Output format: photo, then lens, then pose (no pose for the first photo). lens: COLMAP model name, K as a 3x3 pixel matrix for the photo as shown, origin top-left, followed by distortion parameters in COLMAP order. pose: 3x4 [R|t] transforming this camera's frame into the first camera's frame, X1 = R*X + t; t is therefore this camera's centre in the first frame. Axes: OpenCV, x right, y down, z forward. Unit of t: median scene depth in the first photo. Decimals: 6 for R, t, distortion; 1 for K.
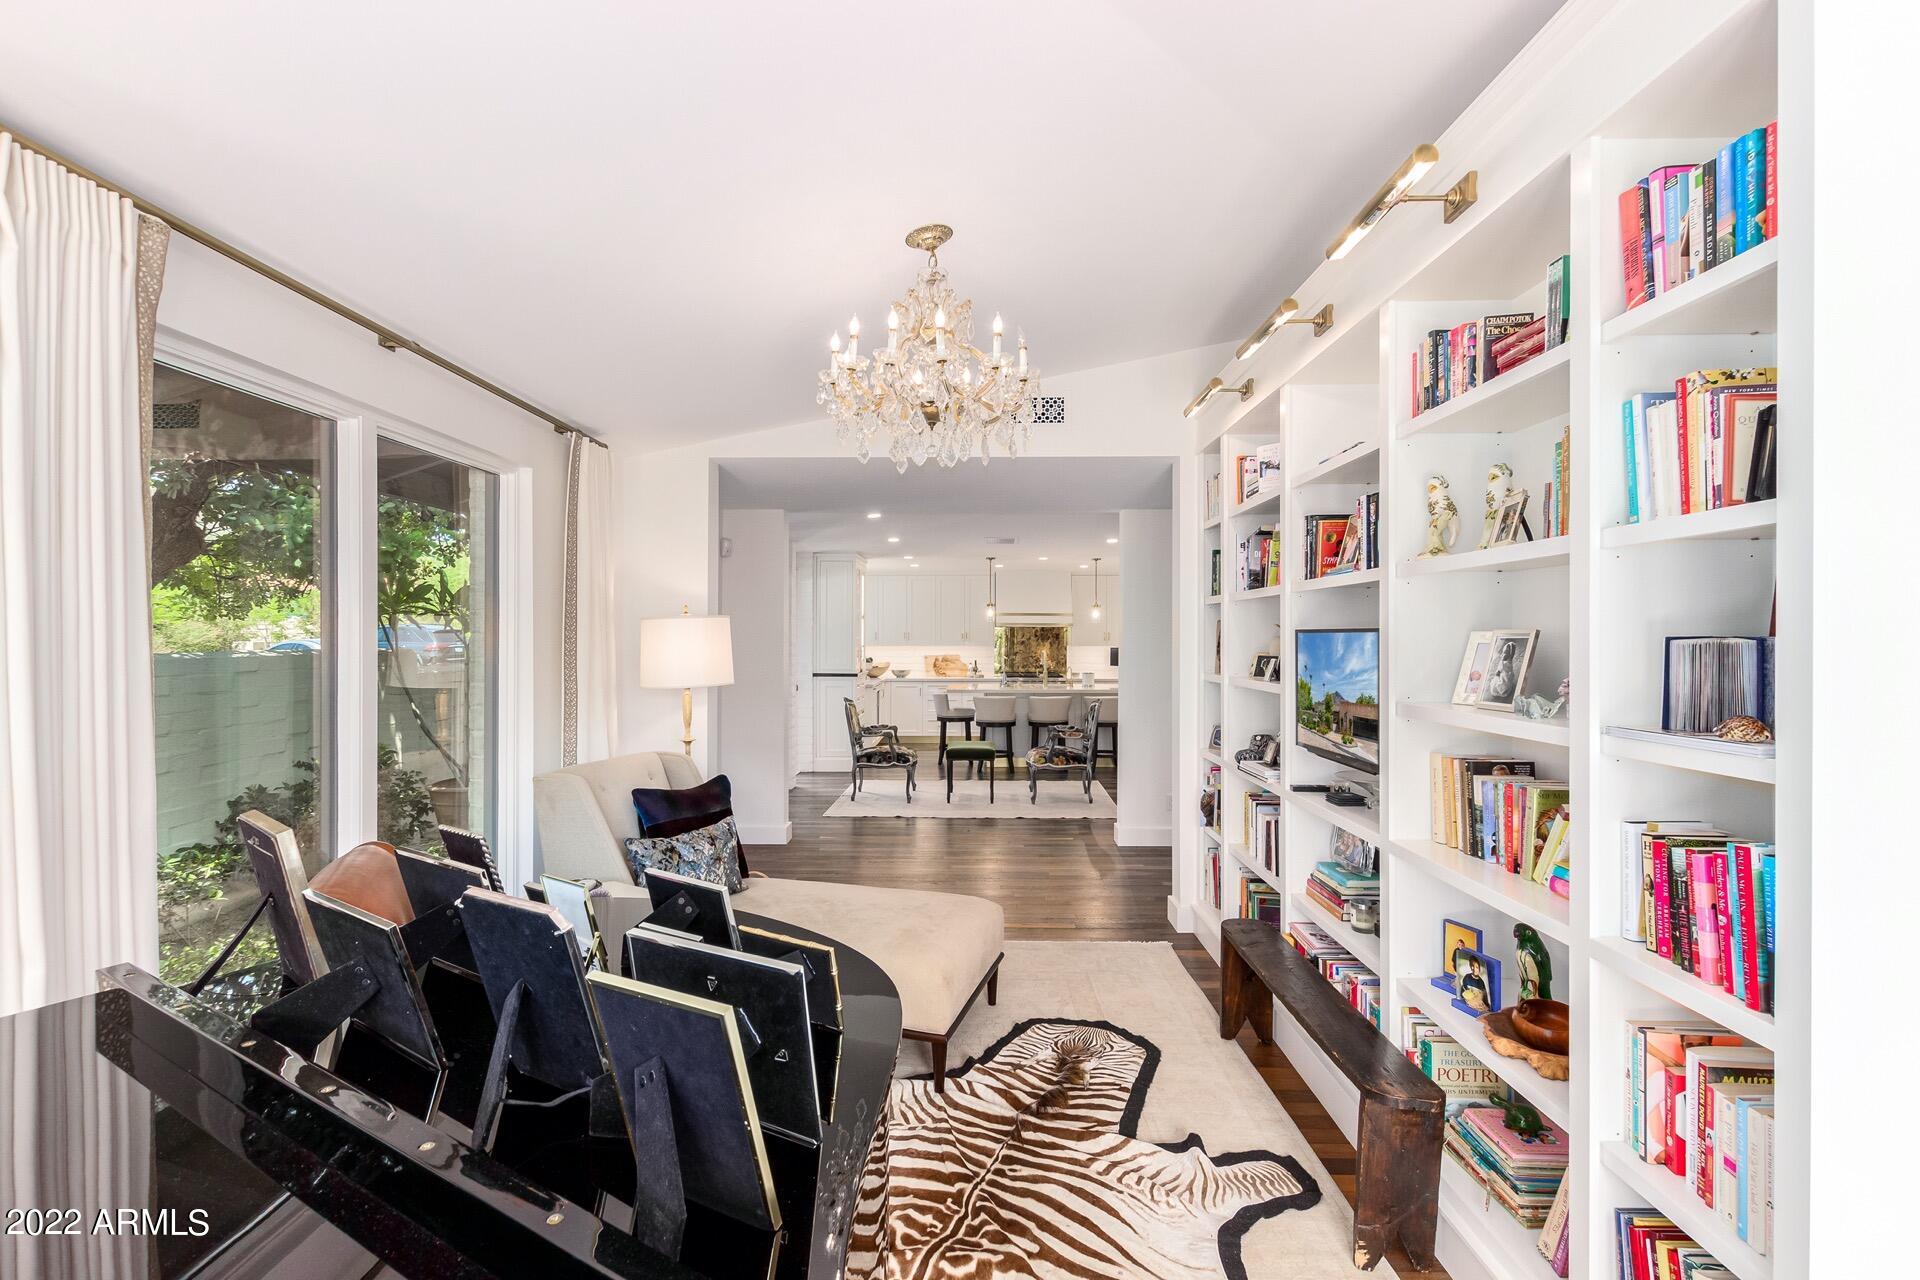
lens RADIAL K [[901.7, 0, 960.6], [0, 901.7, 647.2], [0, 0, 1]] dist [0.004927, -0.000088]
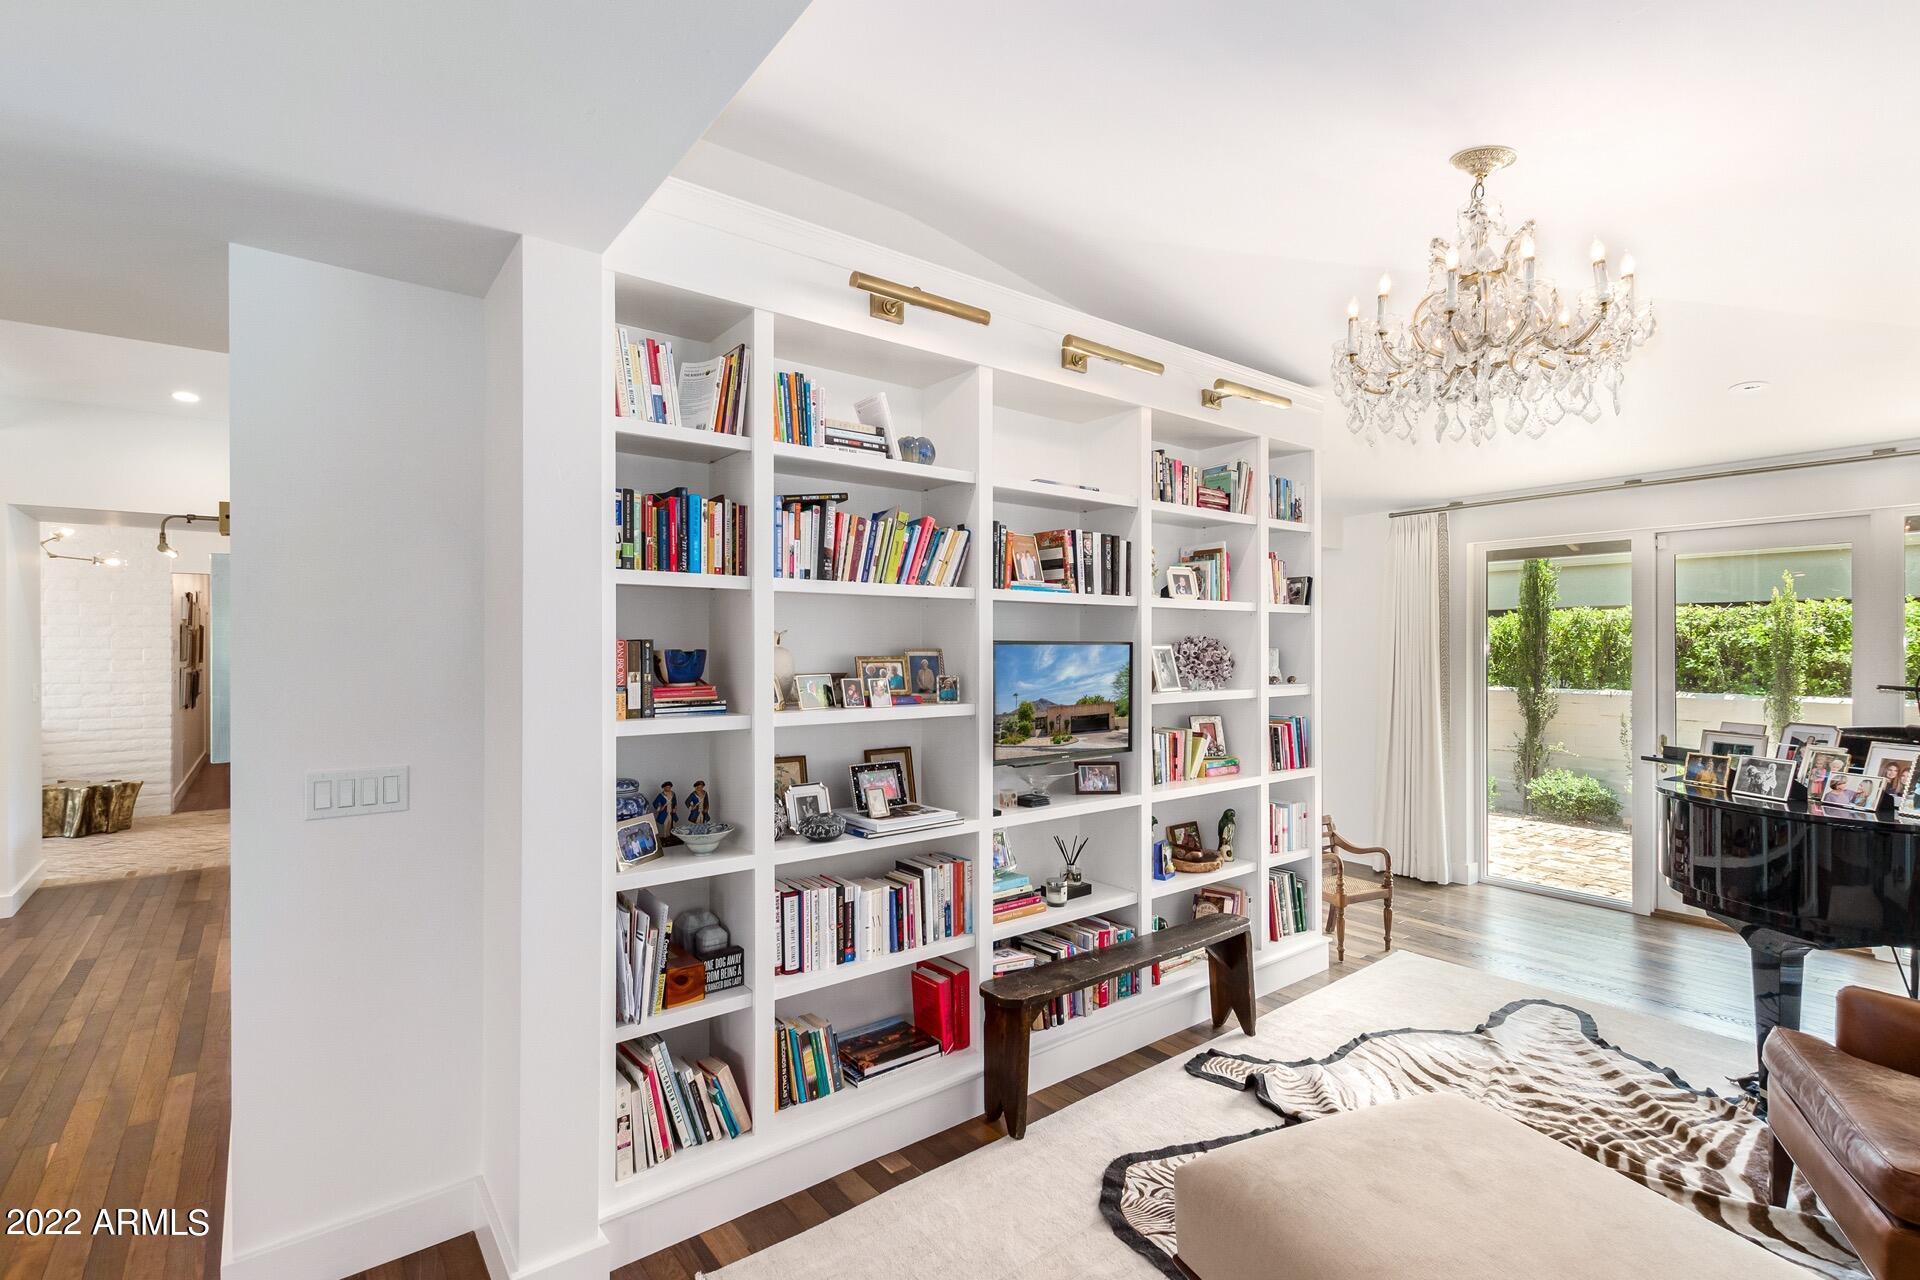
lens RADIAL K [[873.1, 0, 954.5], [0, 873.1, 641.0], [0, 0, 1]] dist [0.003073, 0.000047]
pose [[-0.632681, 0.009433, 0.774355, -0.333925], [0.006325, 0.999955, -0.007013, -0.013828], [-0.774386, 0.000461, -0.632713, 1.806298]]
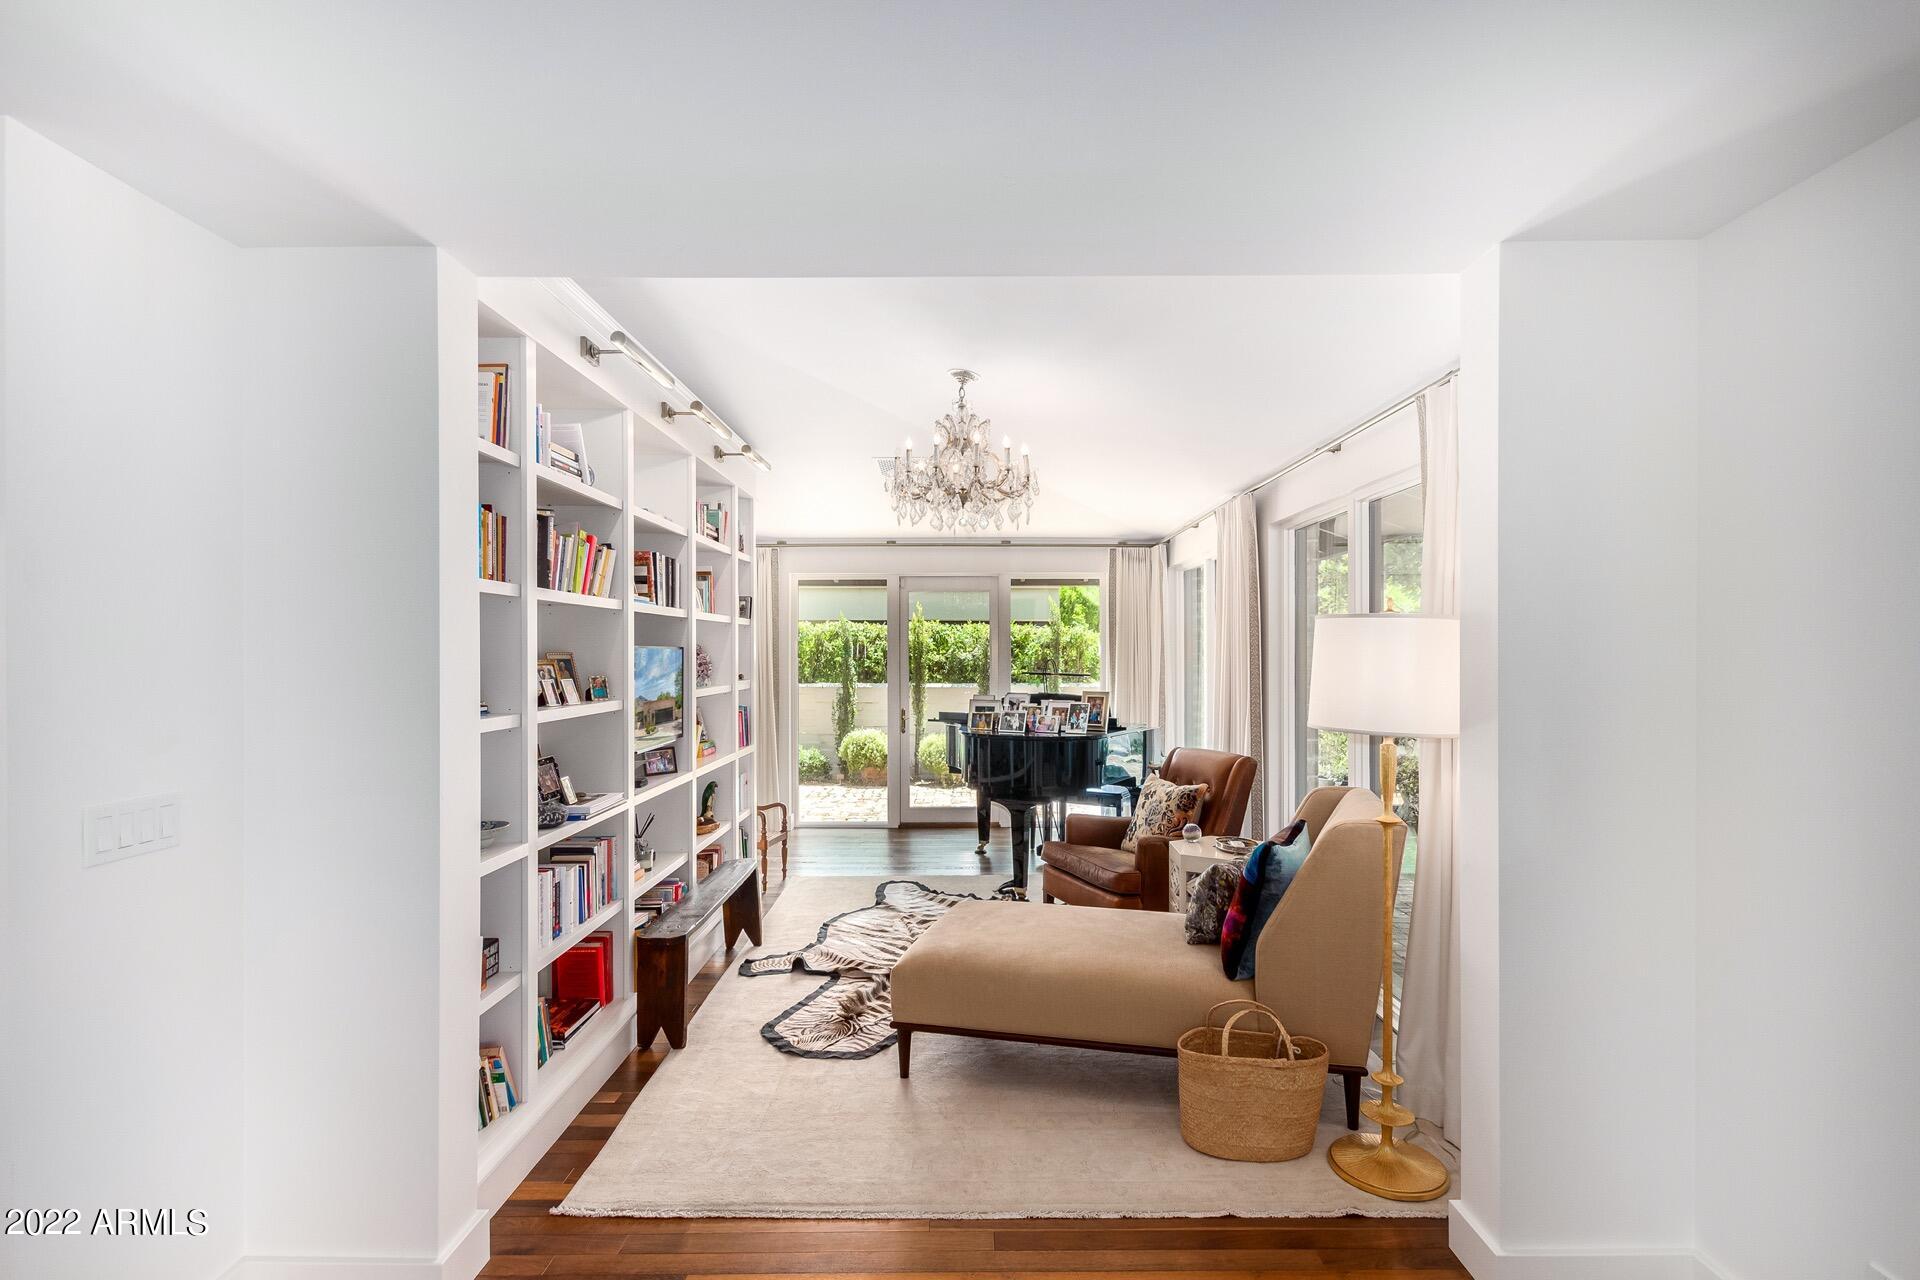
lens RADIAL K [[901.7, 0, 960.6], [0, 901.7, 647.2], [0, 0, 1]] dist [0.004927, -0.000088]
pose [[-0.999738, 0.004501, -0.022422, 0.003194], [0.004512, 0.999990, -0.000409, -0.016292], [0.022420, -0.000510, -0.999749, 2.360213]]
